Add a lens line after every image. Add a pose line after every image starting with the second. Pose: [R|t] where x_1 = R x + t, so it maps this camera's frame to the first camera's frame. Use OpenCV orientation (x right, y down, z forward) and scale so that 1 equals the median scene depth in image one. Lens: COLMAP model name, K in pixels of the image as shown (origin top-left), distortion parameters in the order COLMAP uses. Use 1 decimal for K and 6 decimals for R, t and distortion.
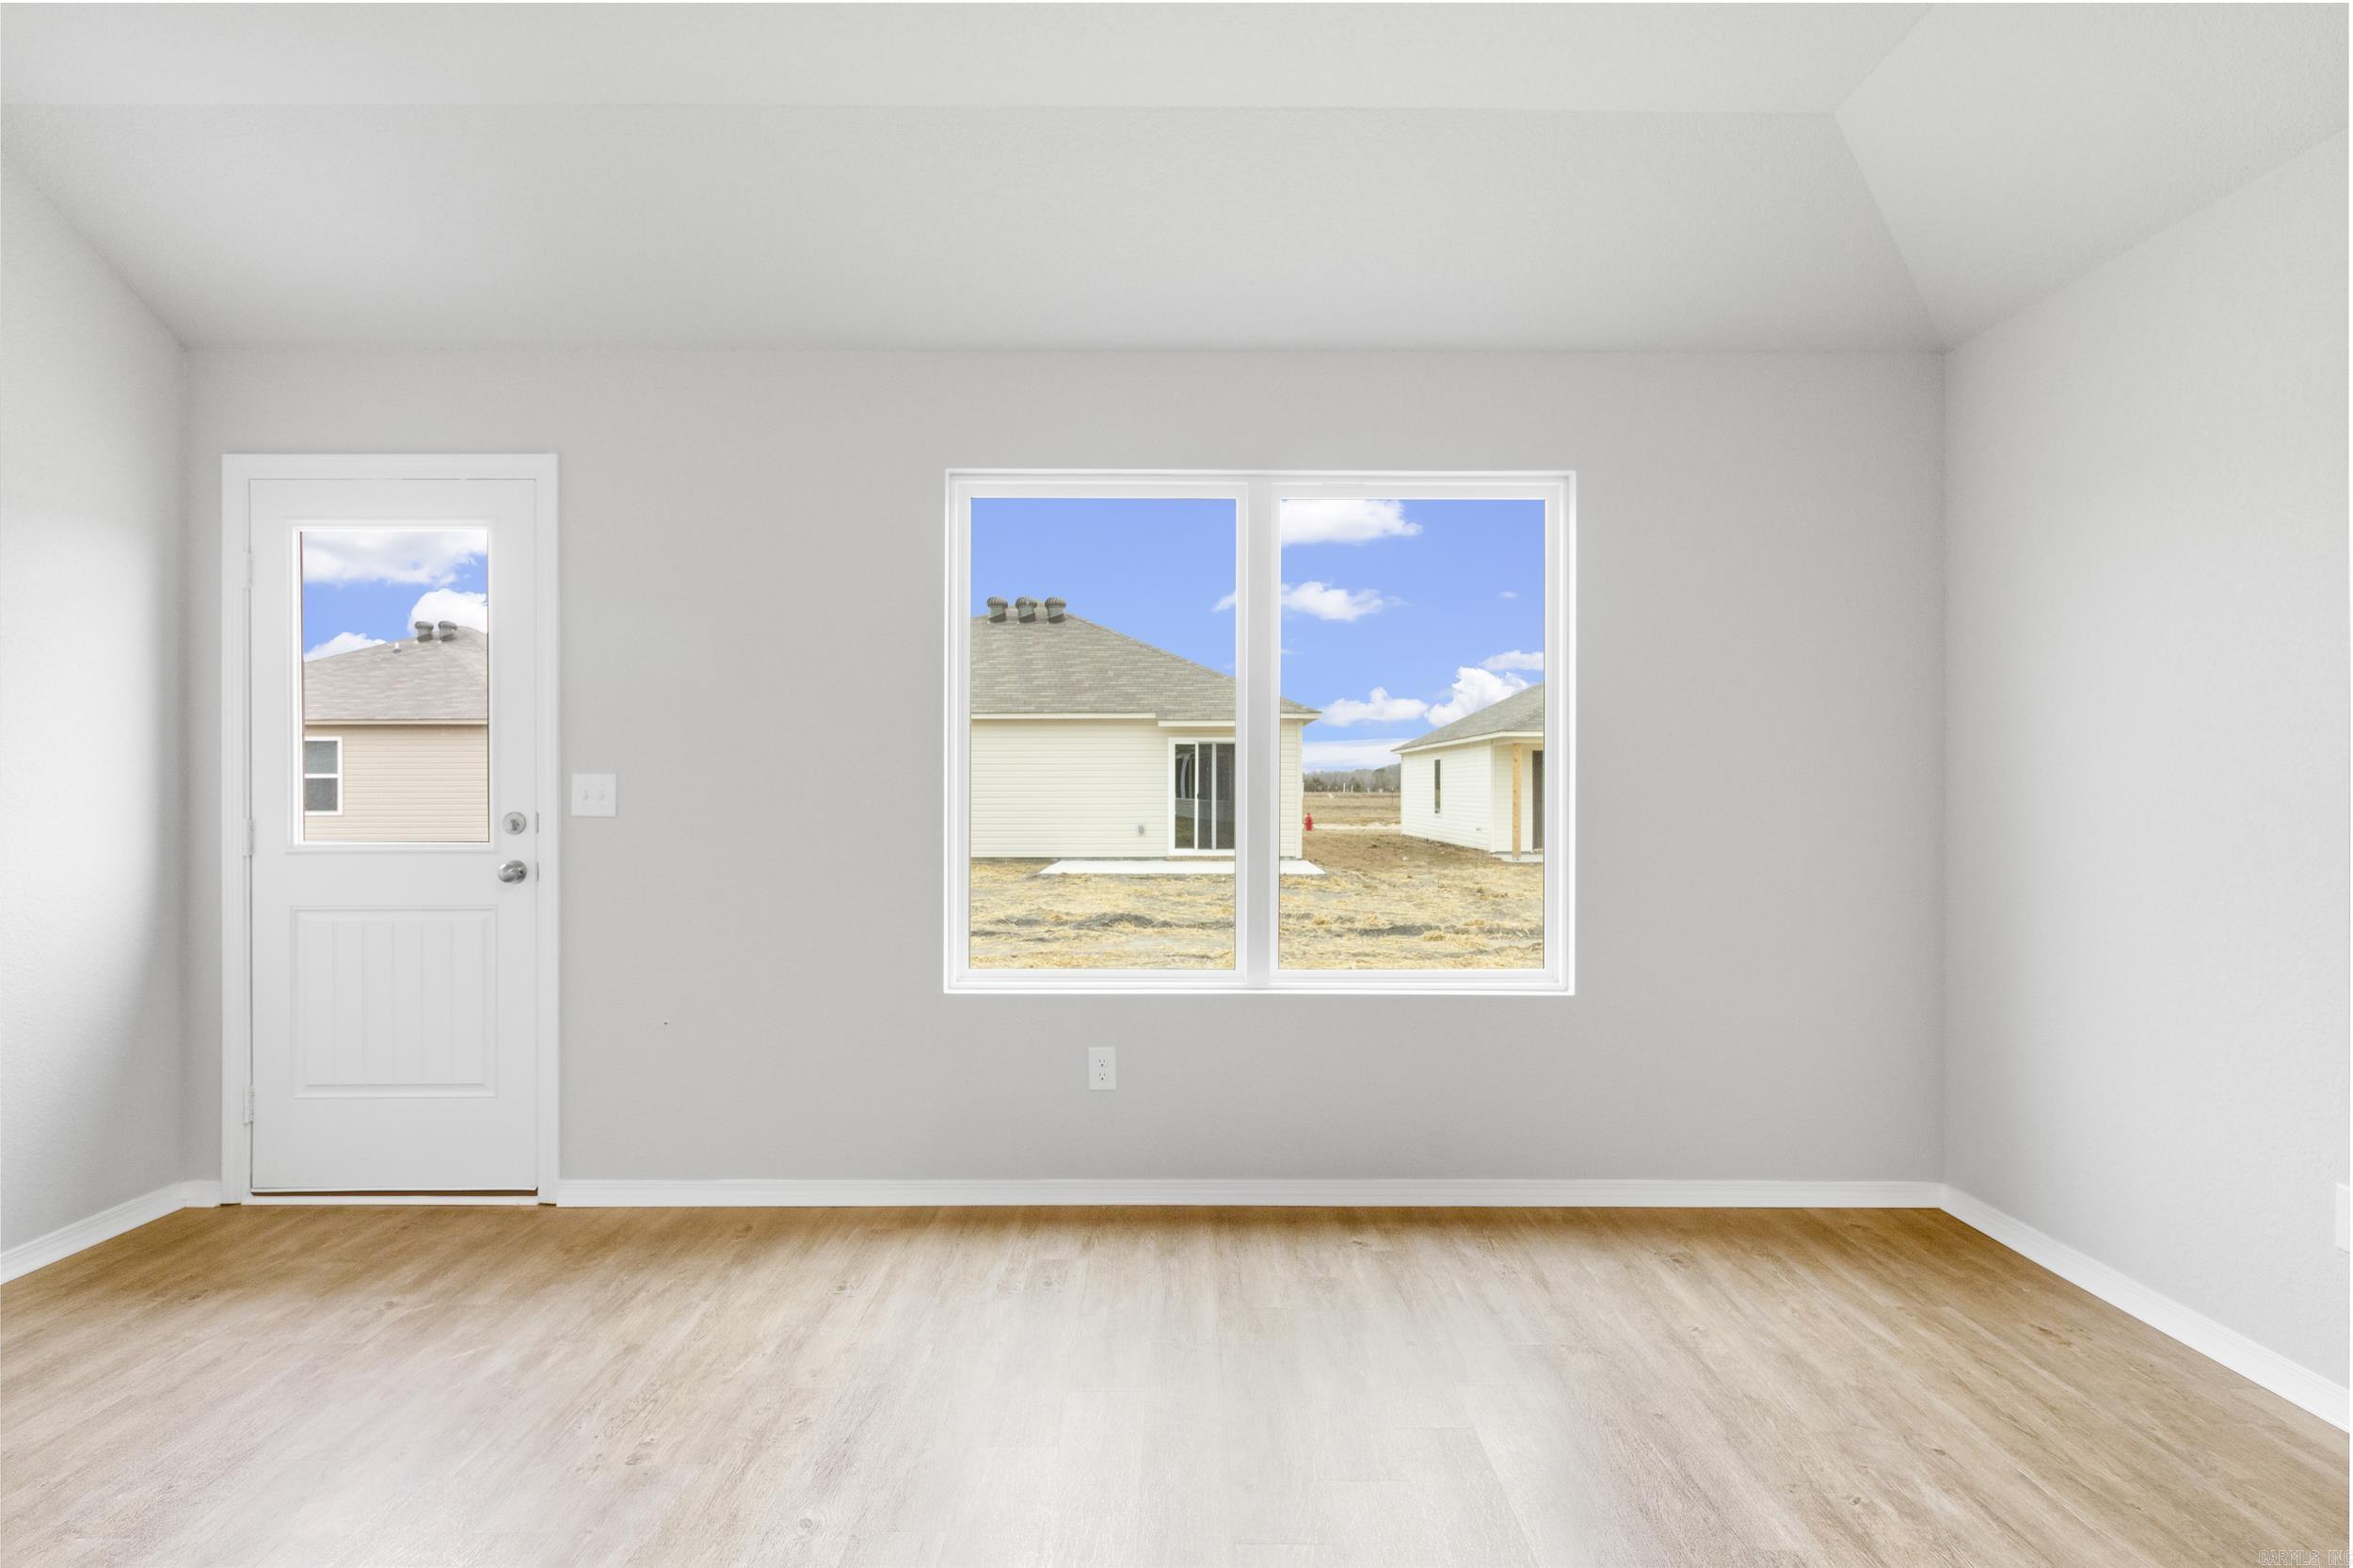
lens RADIAL K [[1283.0, 0, 1195.5], [0, 1283.0, 789.5], [0, 0, 1]] dist [-0.000893, 0.003872]
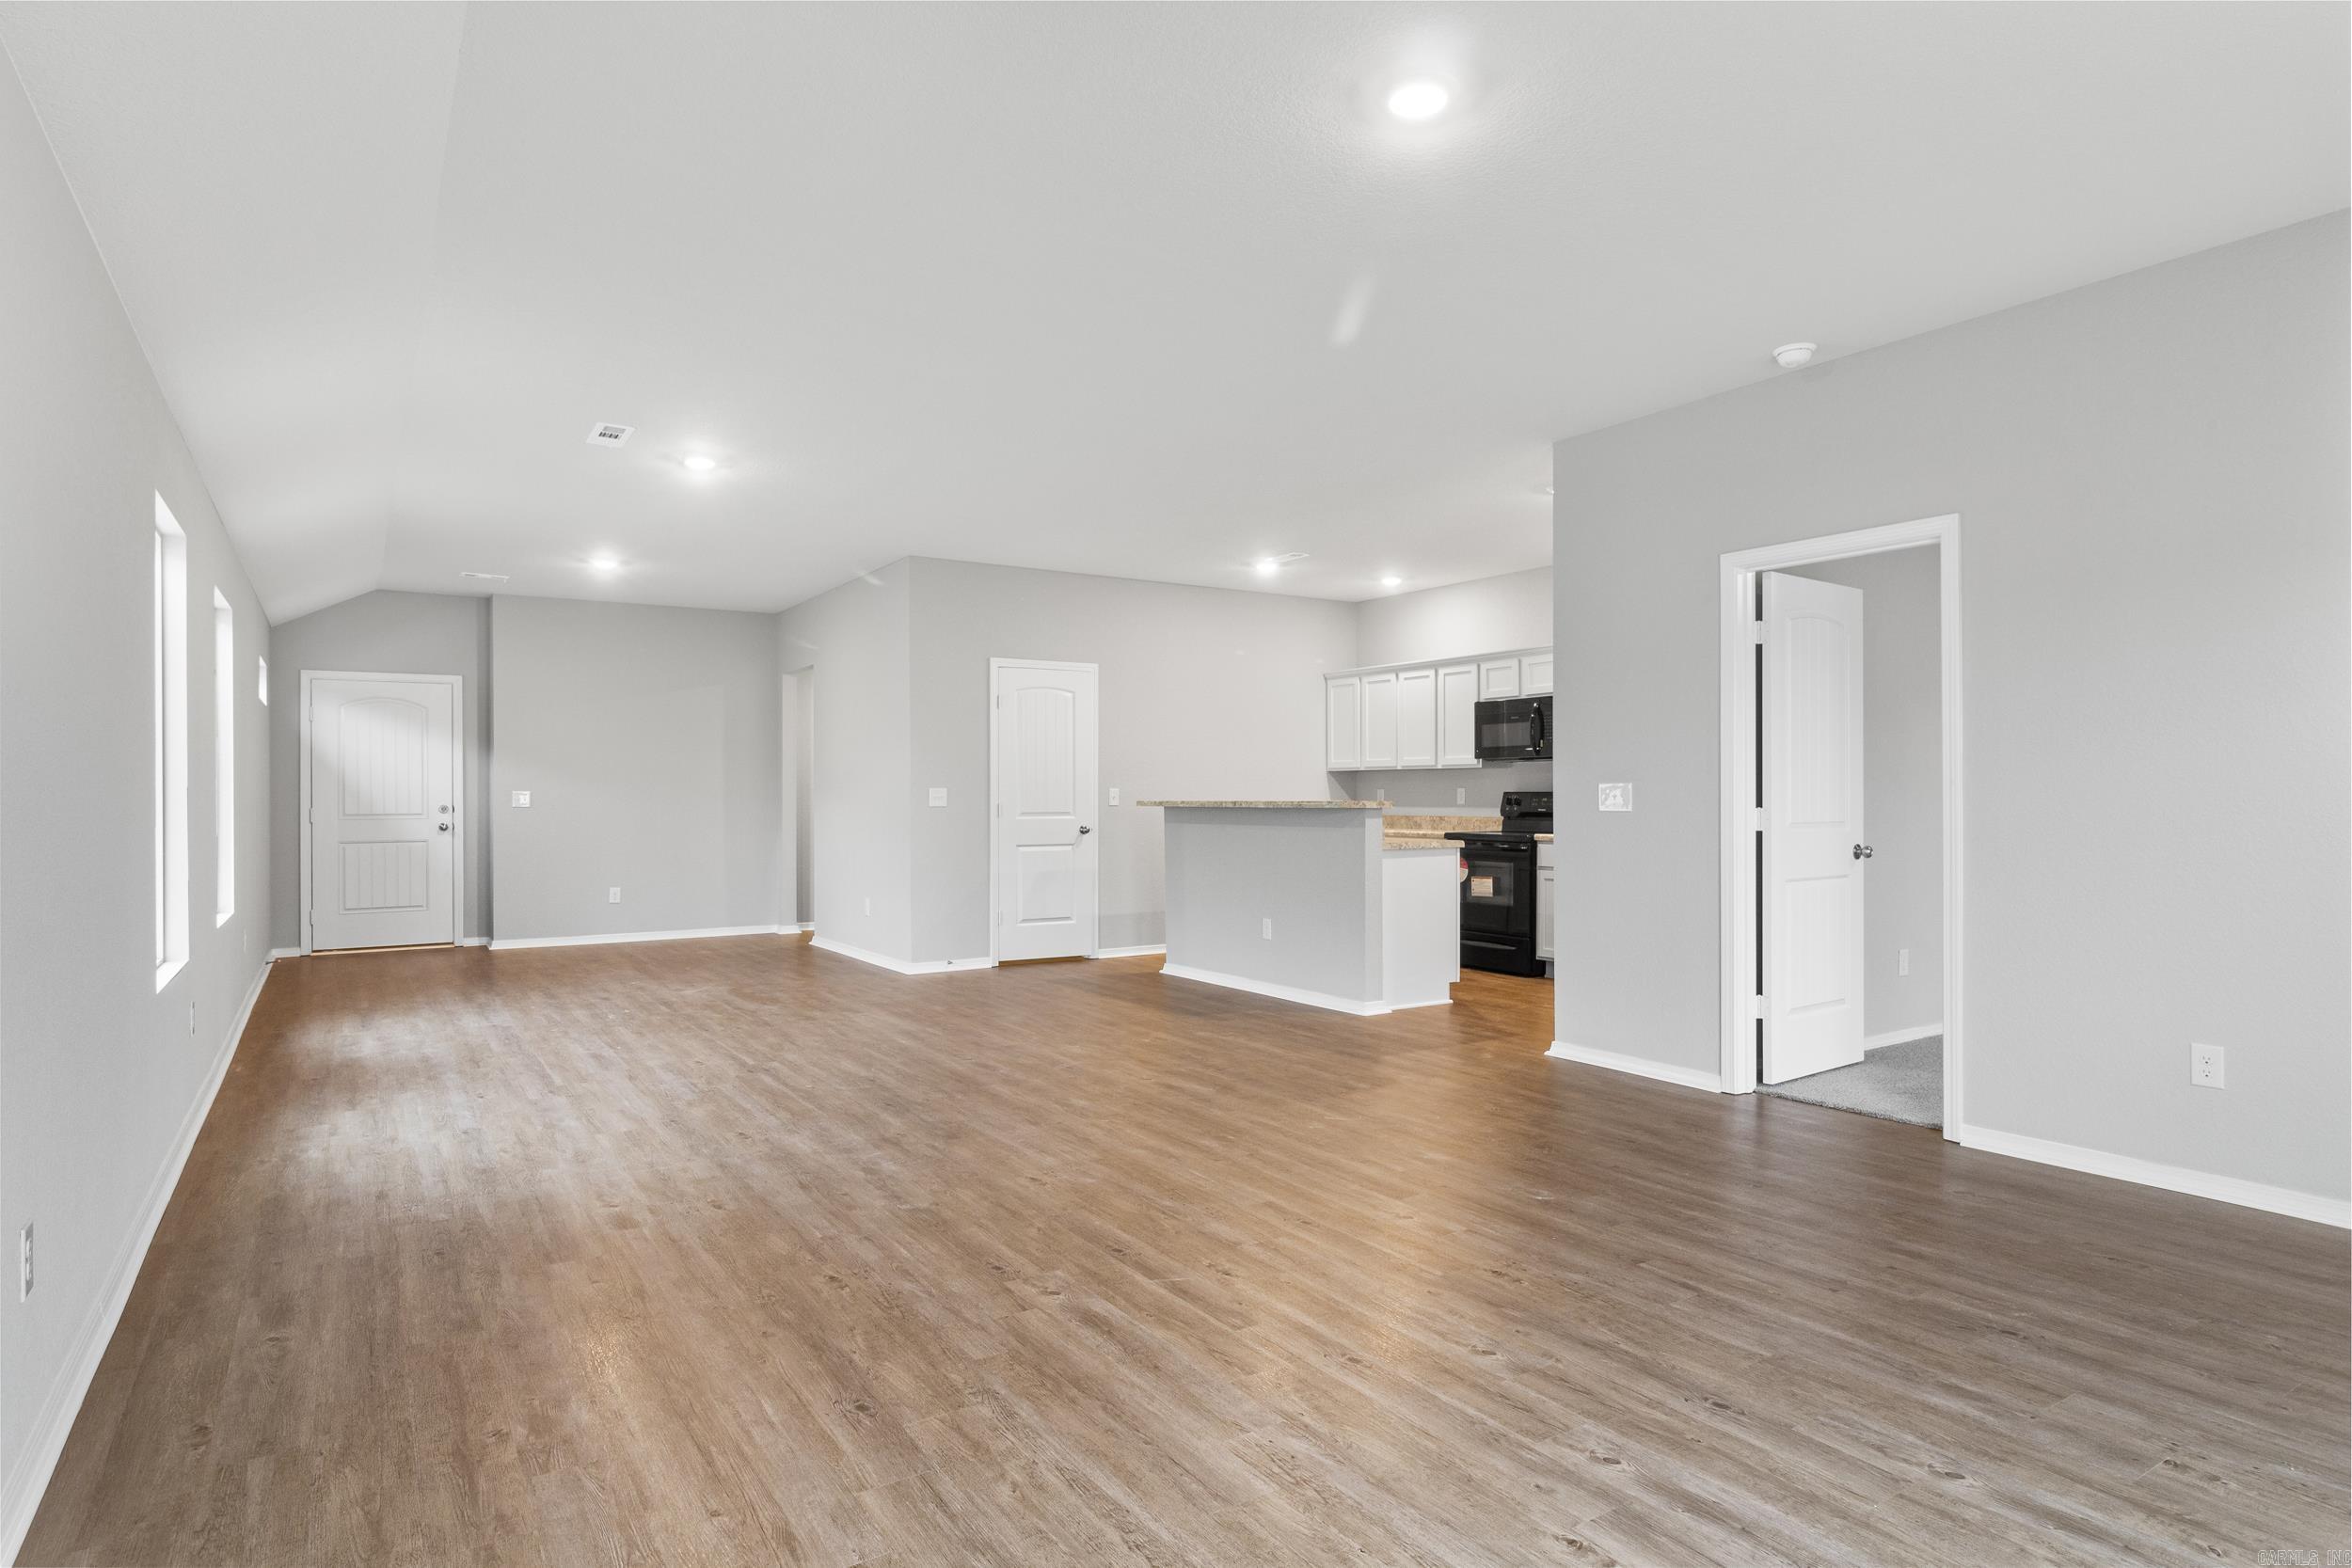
lens RADIAL K [[1282.4, 0, 1180.6], [0, 1282.4, 790.6], [0, 0, 1]] dist [-0.000893, 0.003872]
pose [[-0.836829, 0.001150, -0.547463, 0.462869], [0.004919, 0.999973, -0.005418, -0.001712], [0.547442, -0.007227, -0.836812, 0.862842]]
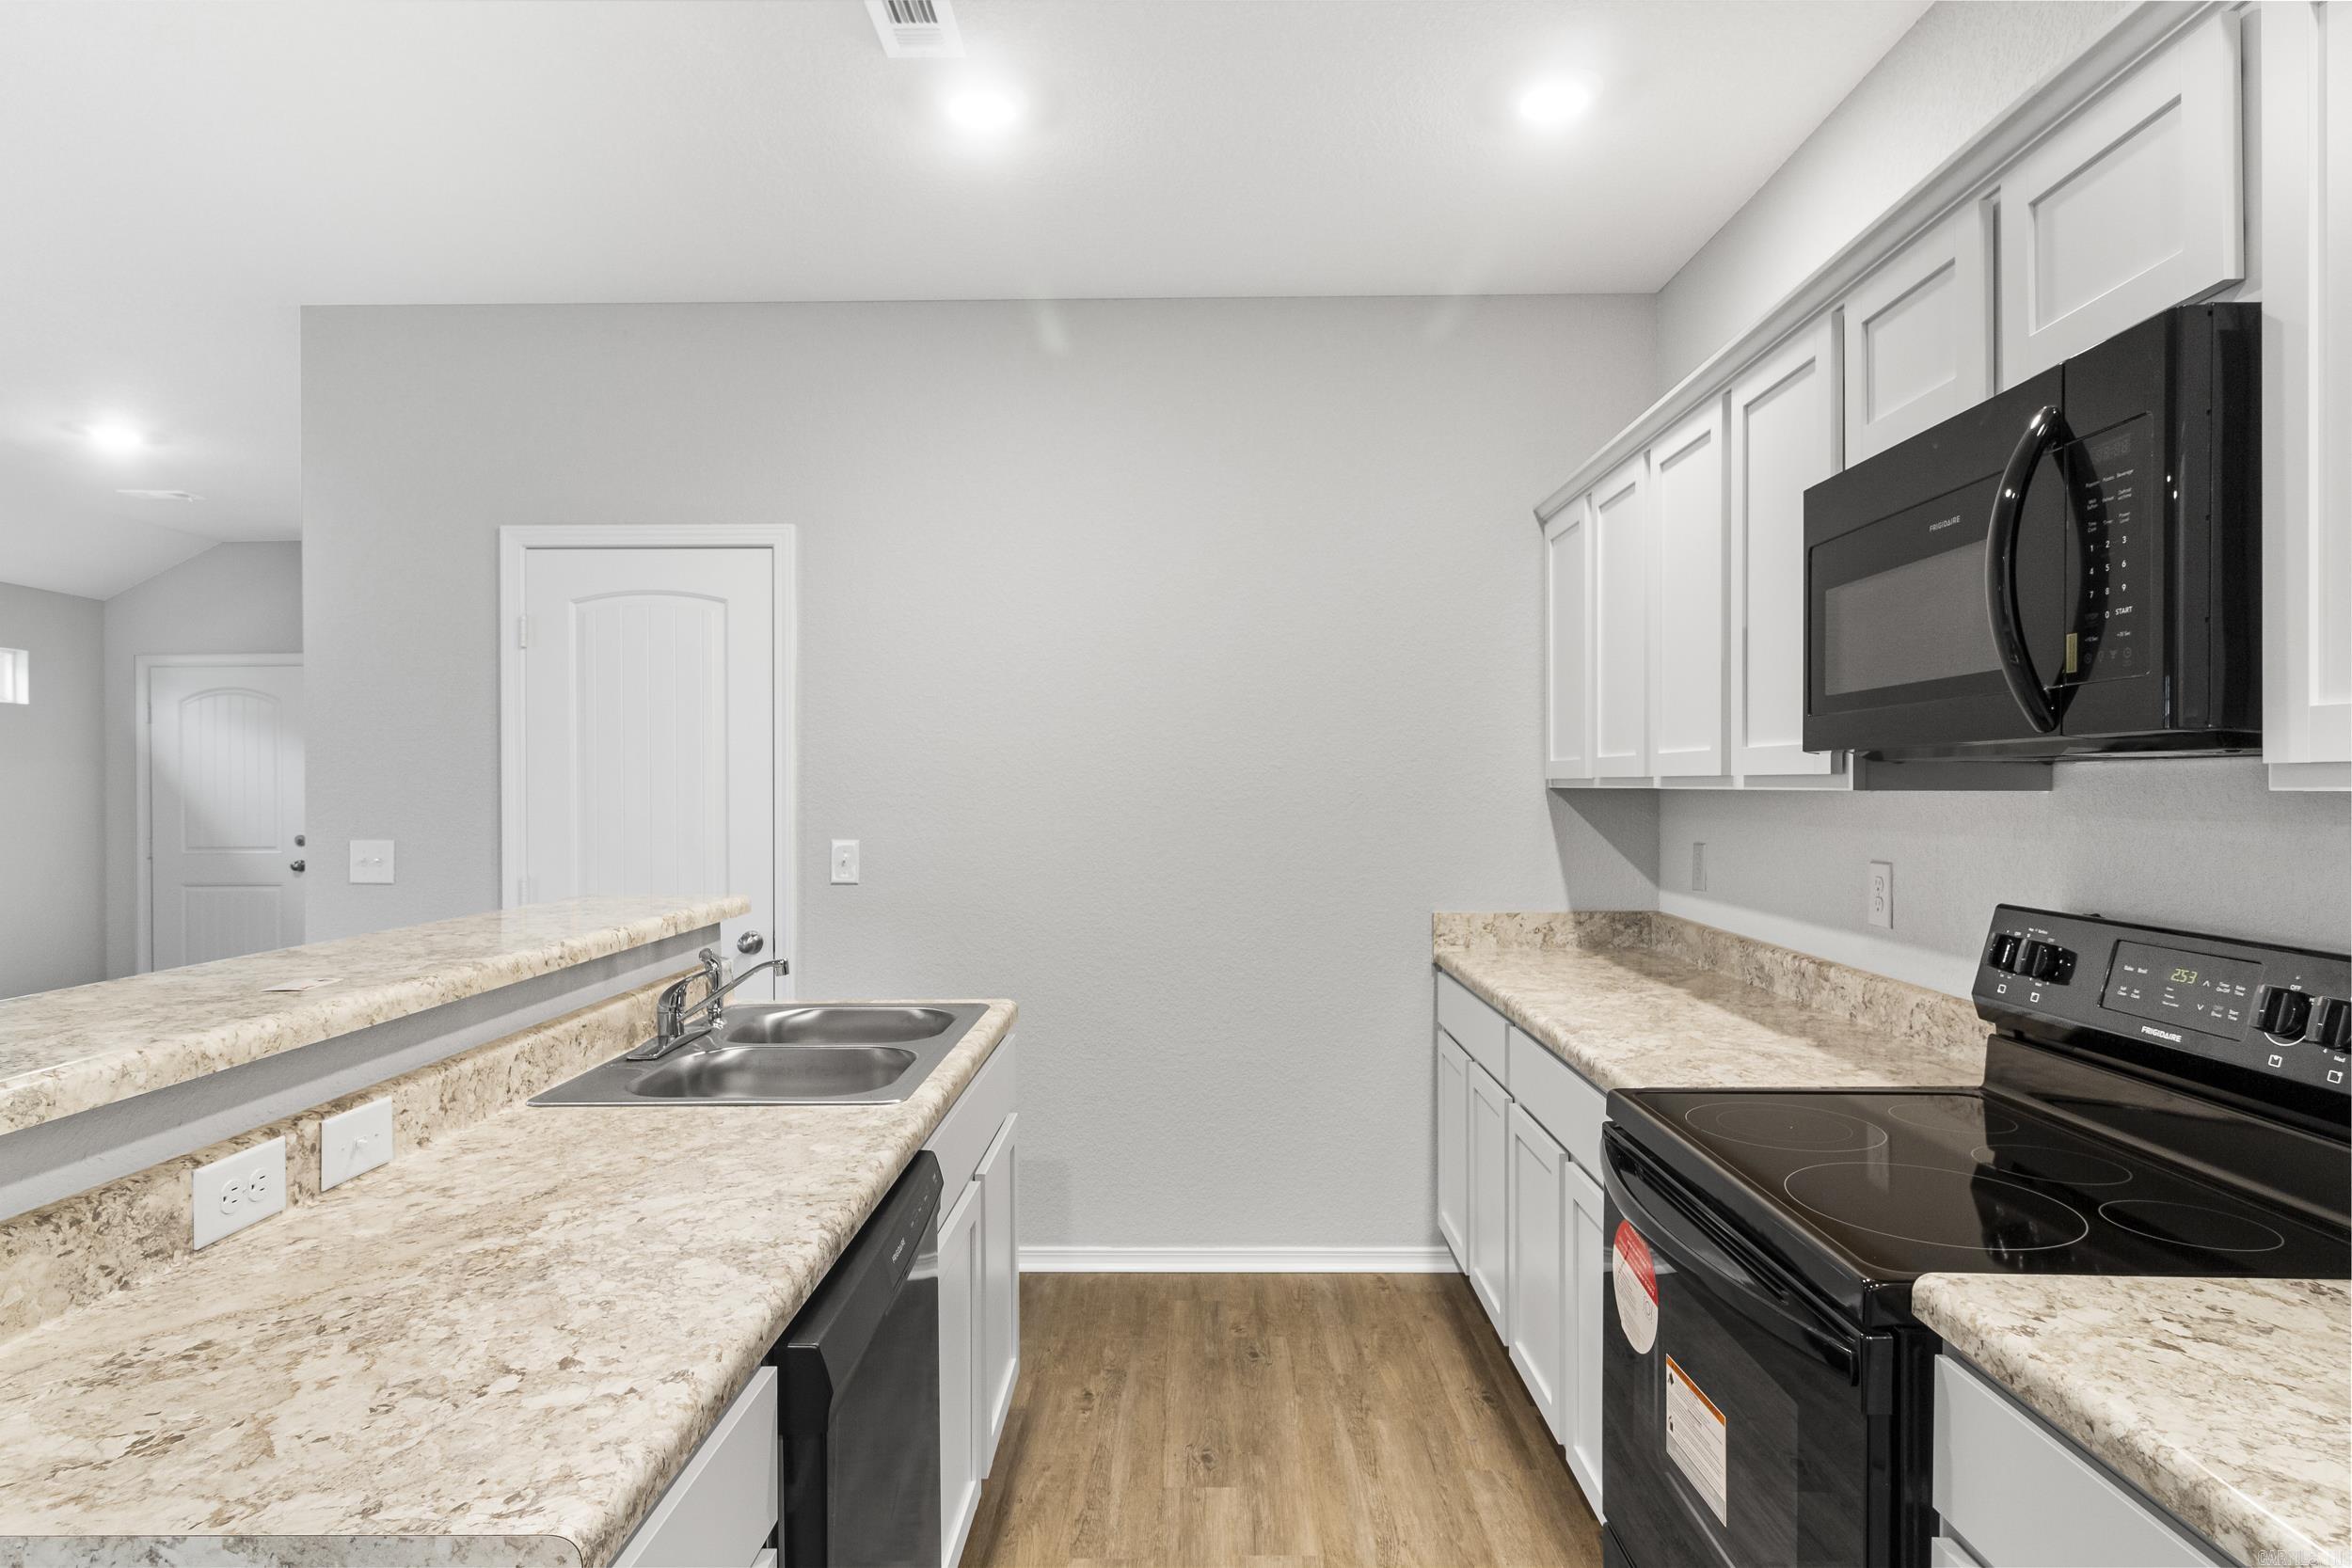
lens RADIAL K [[1282.4, 0, 1185.2], [0, 1282.4, 785.7], [0, 0, 1]] dist [-0.000893, 0.003872]
pose [[-0.999965, 0.004403, 0.007097, -1.092282], [0.004378, 0.999984, -0.003555, -0.057962], [-0.007113, -0.003524, -0.999968, -0.343906]]
